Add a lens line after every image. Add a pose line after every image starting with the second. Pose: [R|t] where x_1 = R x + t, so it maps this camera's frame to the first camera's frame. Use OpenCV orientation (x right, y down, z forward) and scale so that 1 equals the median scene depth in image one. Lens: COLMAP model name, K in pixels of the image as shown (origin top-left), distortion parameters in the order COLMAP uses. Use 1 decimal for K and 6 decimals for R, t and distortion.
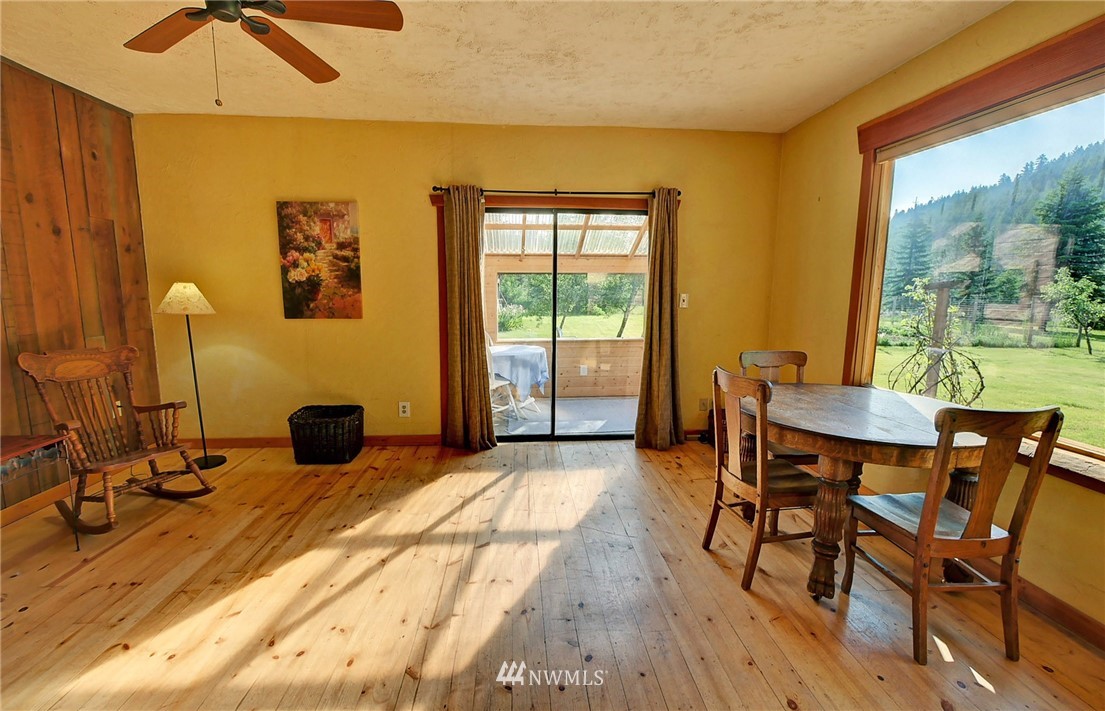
lens RADIAL K [[465.1, 0, 551.5], [0, 465.1, 353.9], [0, 0, 1]] dist [0.001586, 0.000206]
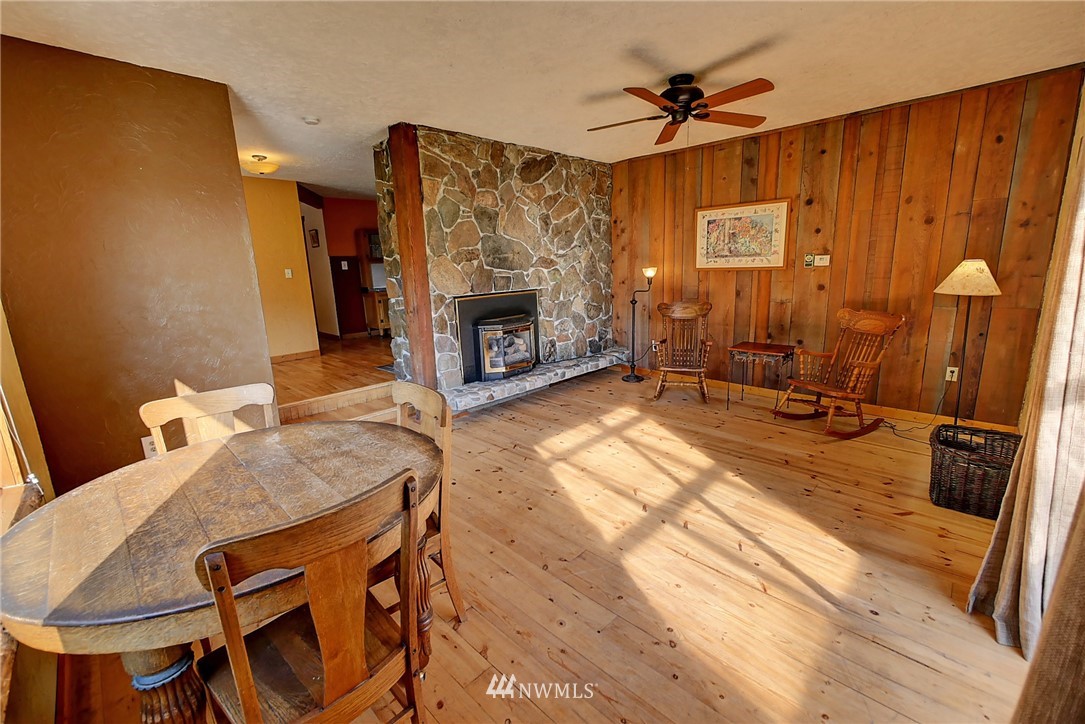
lens RADIAL K [[448.4, 0, 544.3], [0, 448.4, 359.2], [0, 0, 1]] dist [0.001282, 0.000038]
pose [[-0.741222, 0.152438, -0.653722, 0.601281], [-0.074667, 0.949106, 0.305978, -0.209778], [0.667094, 0.275609, -0.692116, 1.307744]]
